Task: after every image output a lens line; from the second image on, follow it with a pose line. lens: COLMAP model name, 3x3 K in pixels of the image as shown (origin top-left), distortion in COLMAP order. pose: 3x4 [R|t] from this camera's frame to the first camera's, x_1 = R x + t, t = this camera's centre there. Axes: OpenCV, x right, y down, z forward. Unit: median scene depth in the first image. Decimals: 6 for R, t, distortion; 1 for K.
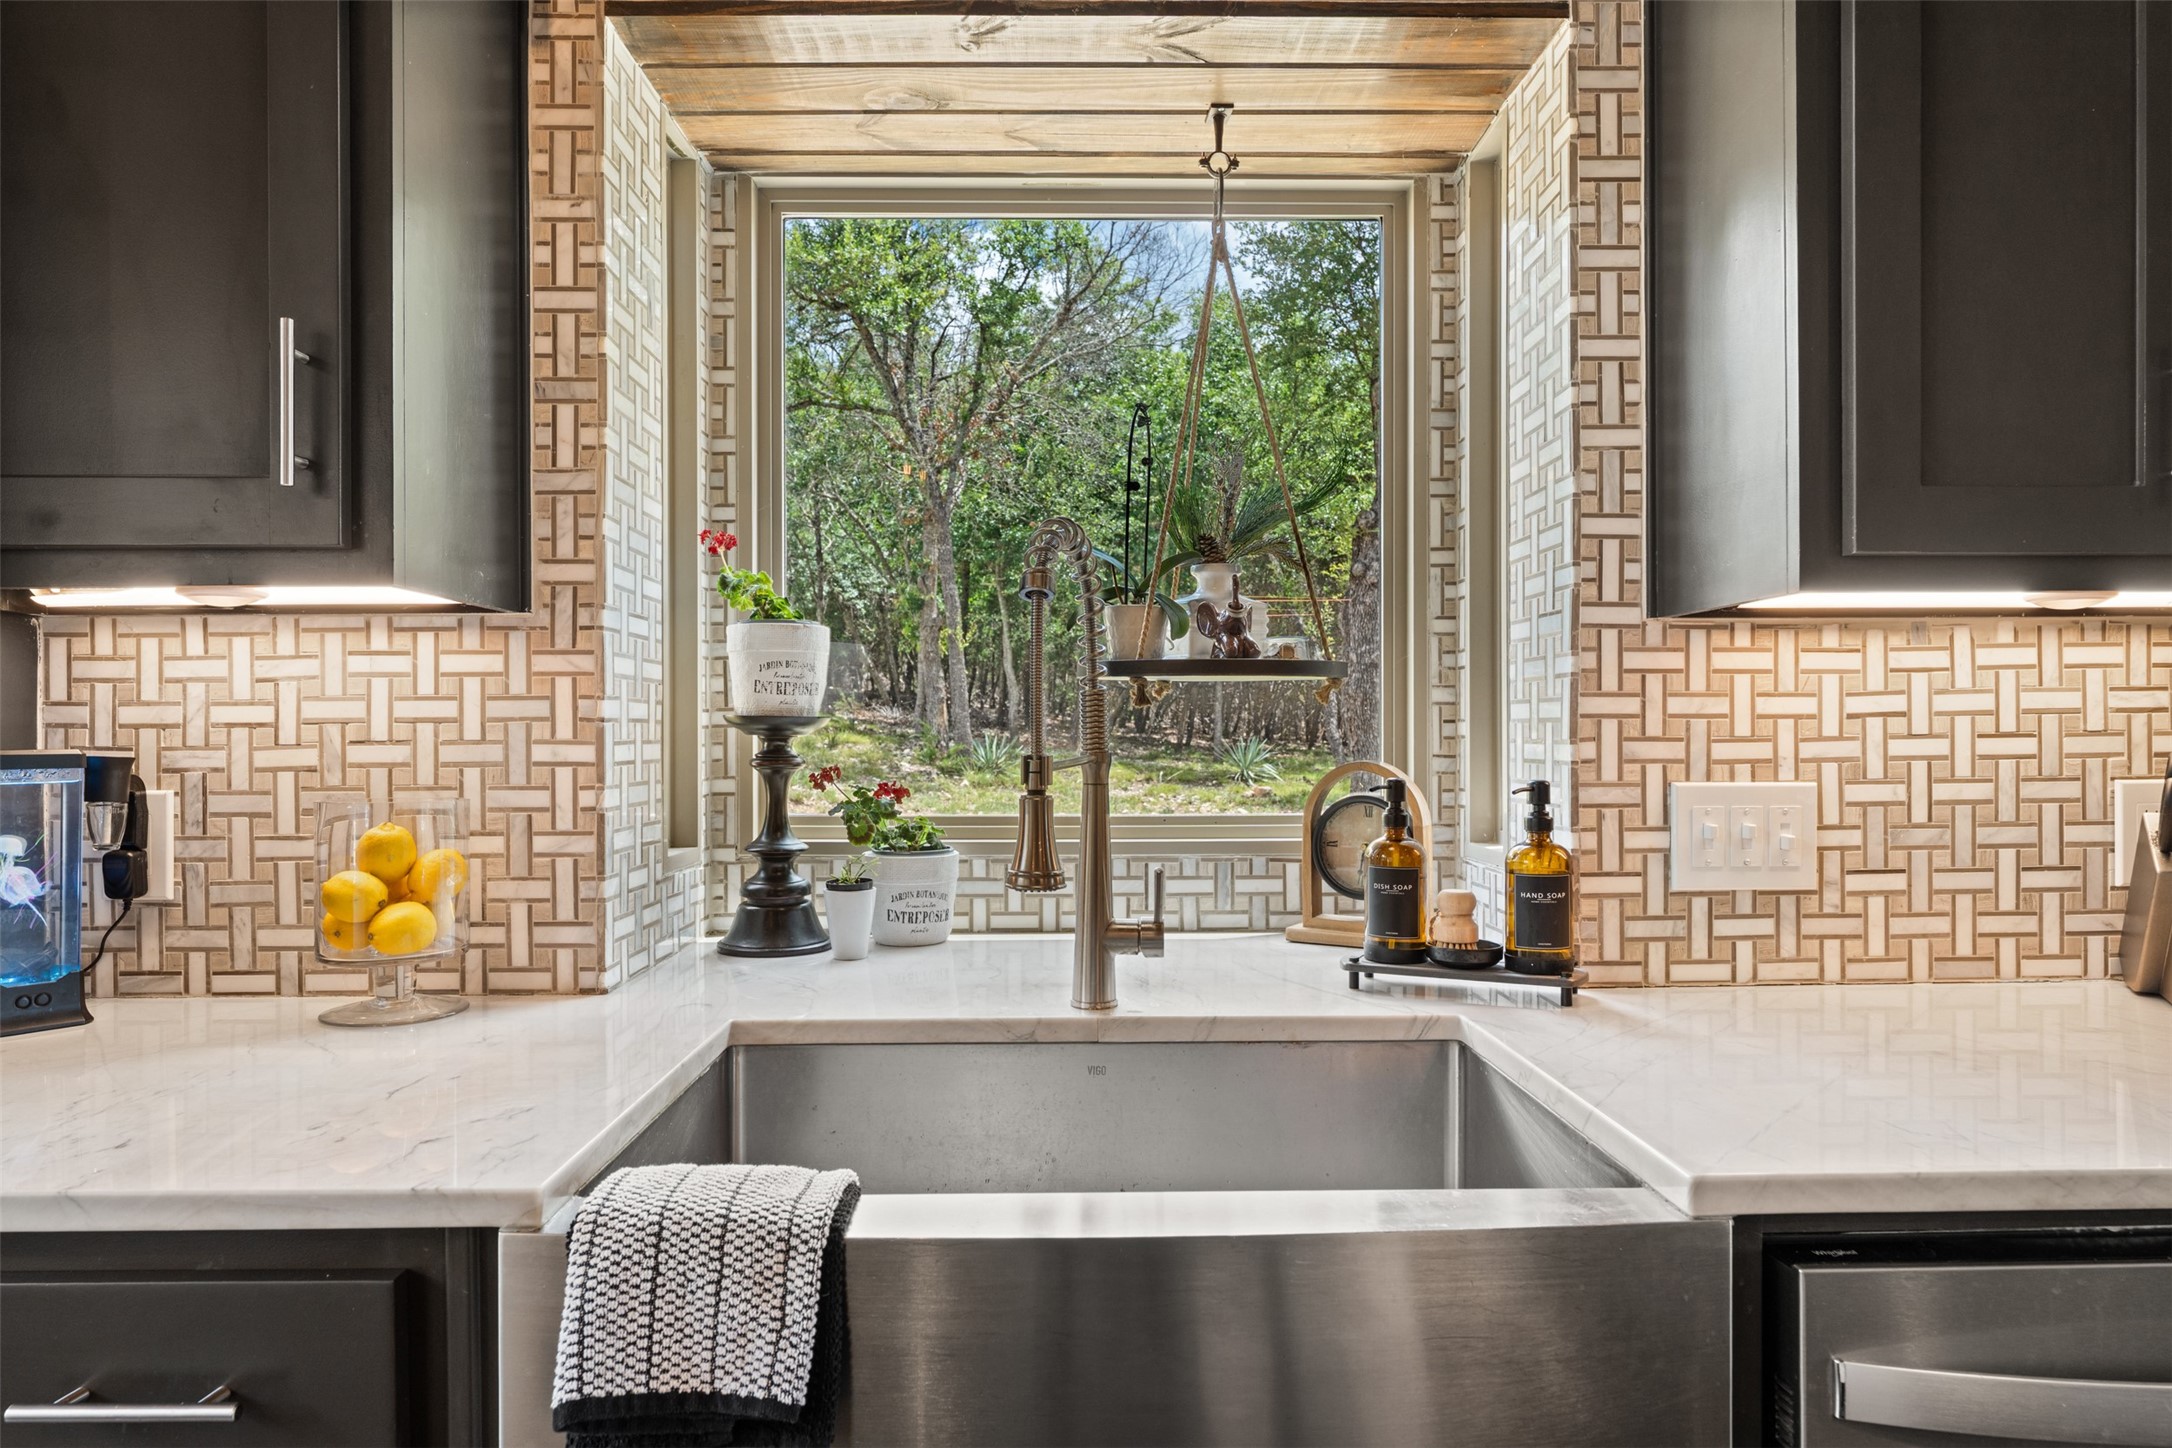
lens RADIAL K [[1288.3, 0, 1086.1], [0, 1288.3, 729.9], [0, 0, 1]] dist [0.003446, 0.001084]
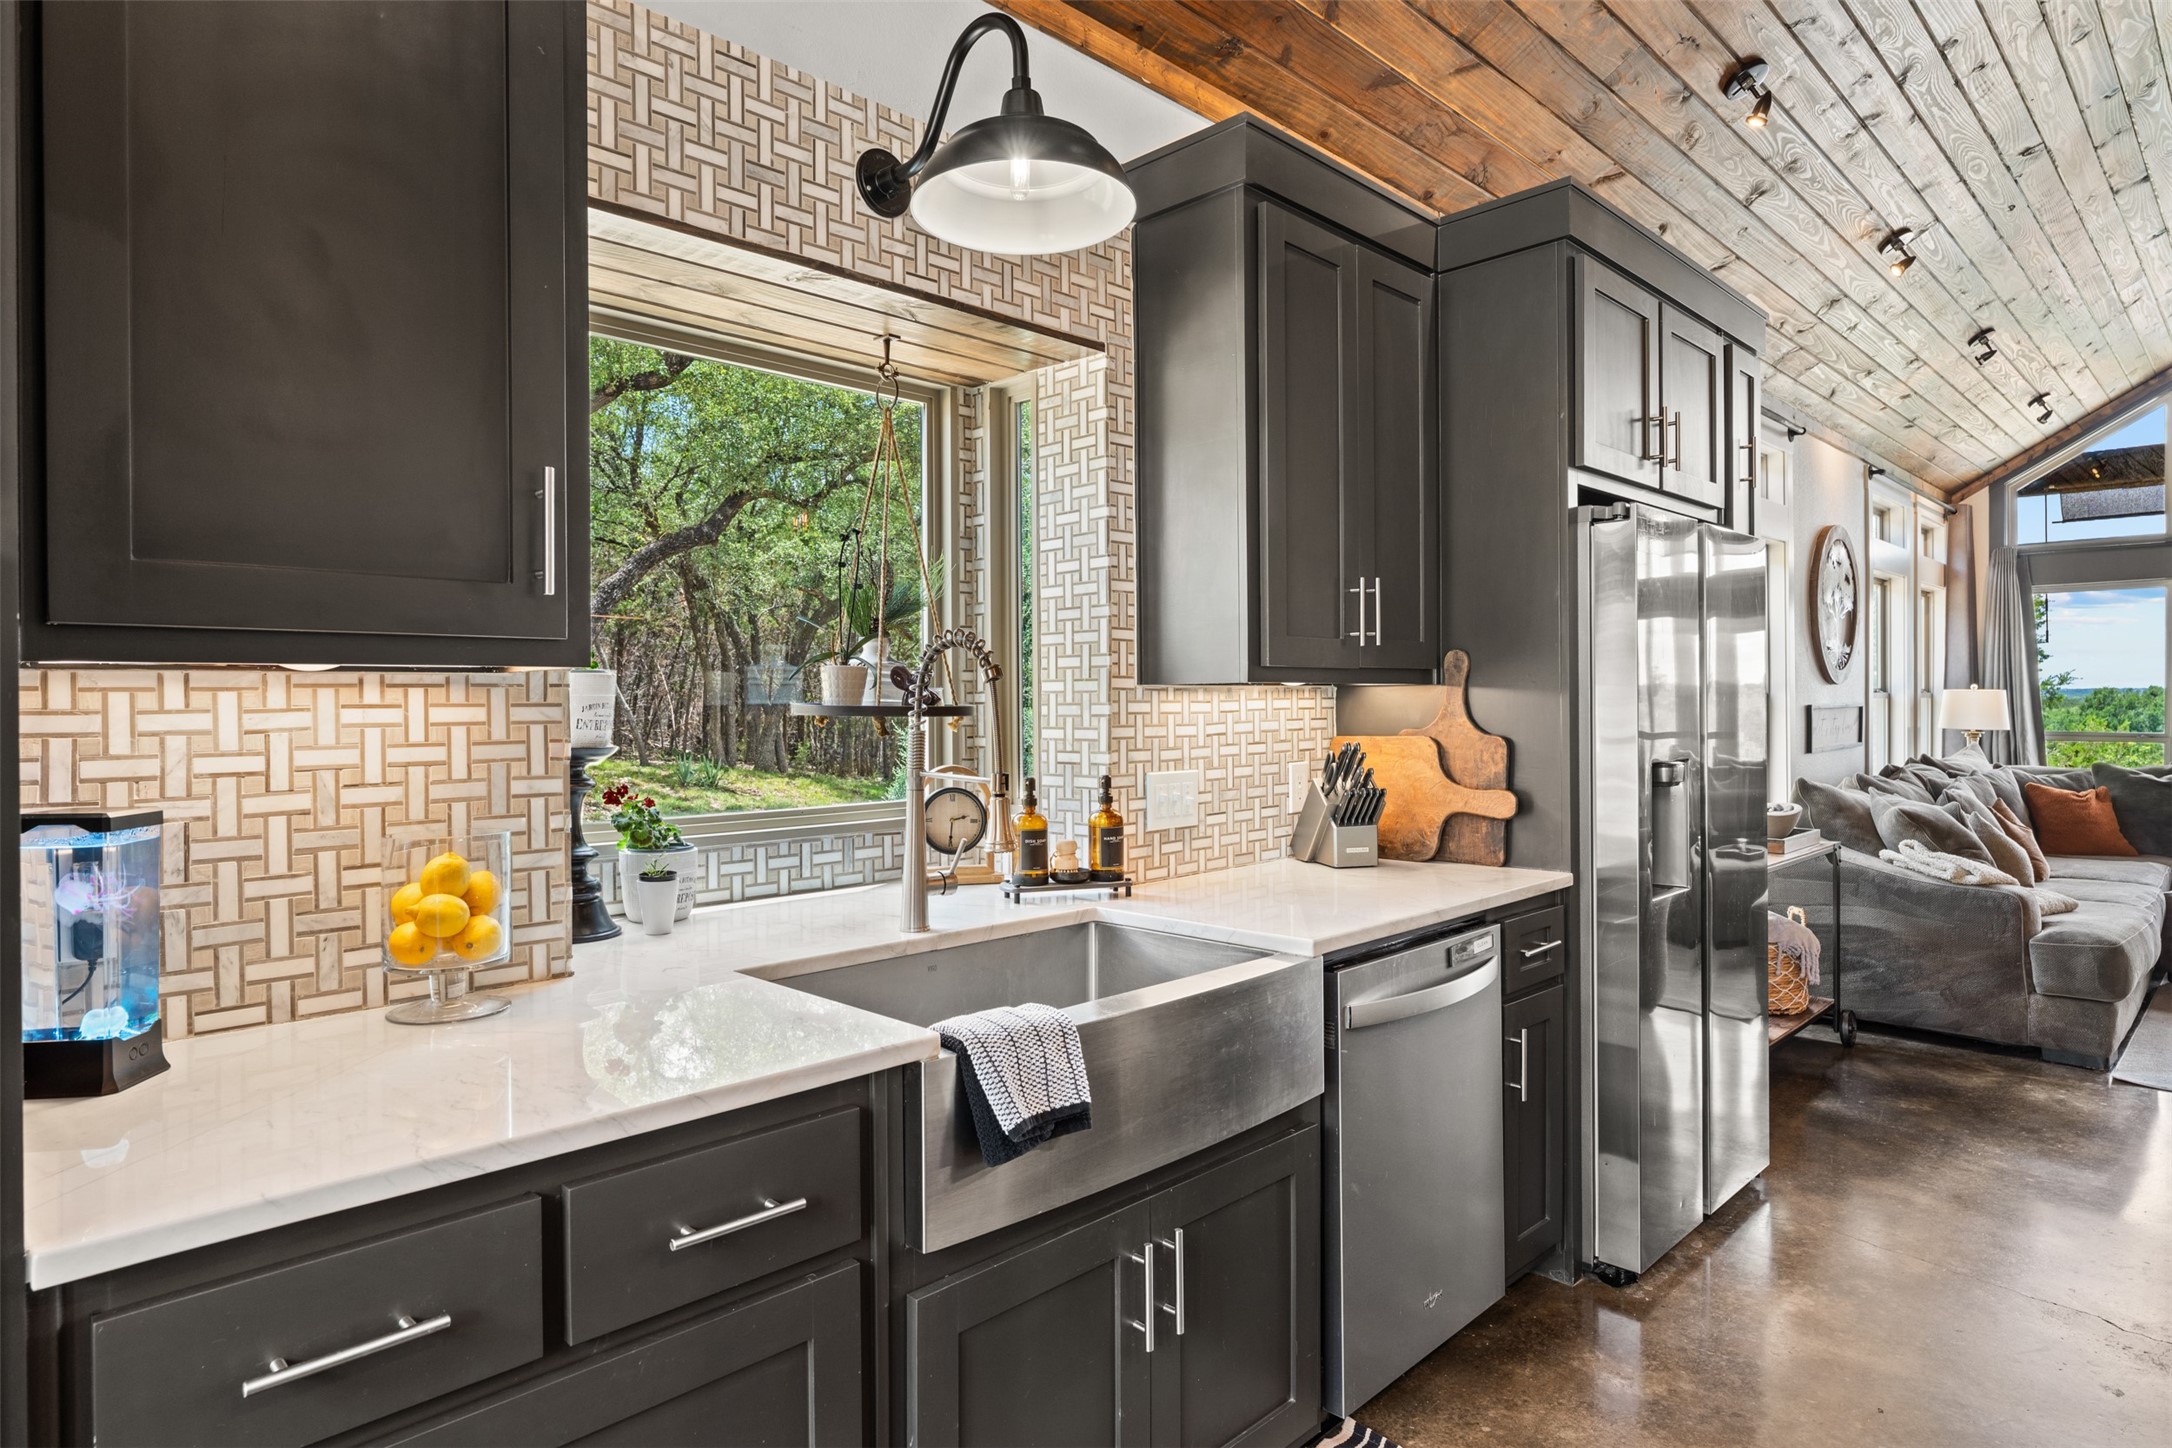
lens RADIAL K [[1207.0, 0, 1085.0], [0, 1207.0, 712.9], [0, 0, 1]] dist [-0.000220, -0.000532]
pose [[0.720385, -0.006739, 0.693542, -0.832471], [0.005452, 0.999977, 0.004054, -0.054572], [-0.693553, 0.000861, 0.720405, -0.199502]]
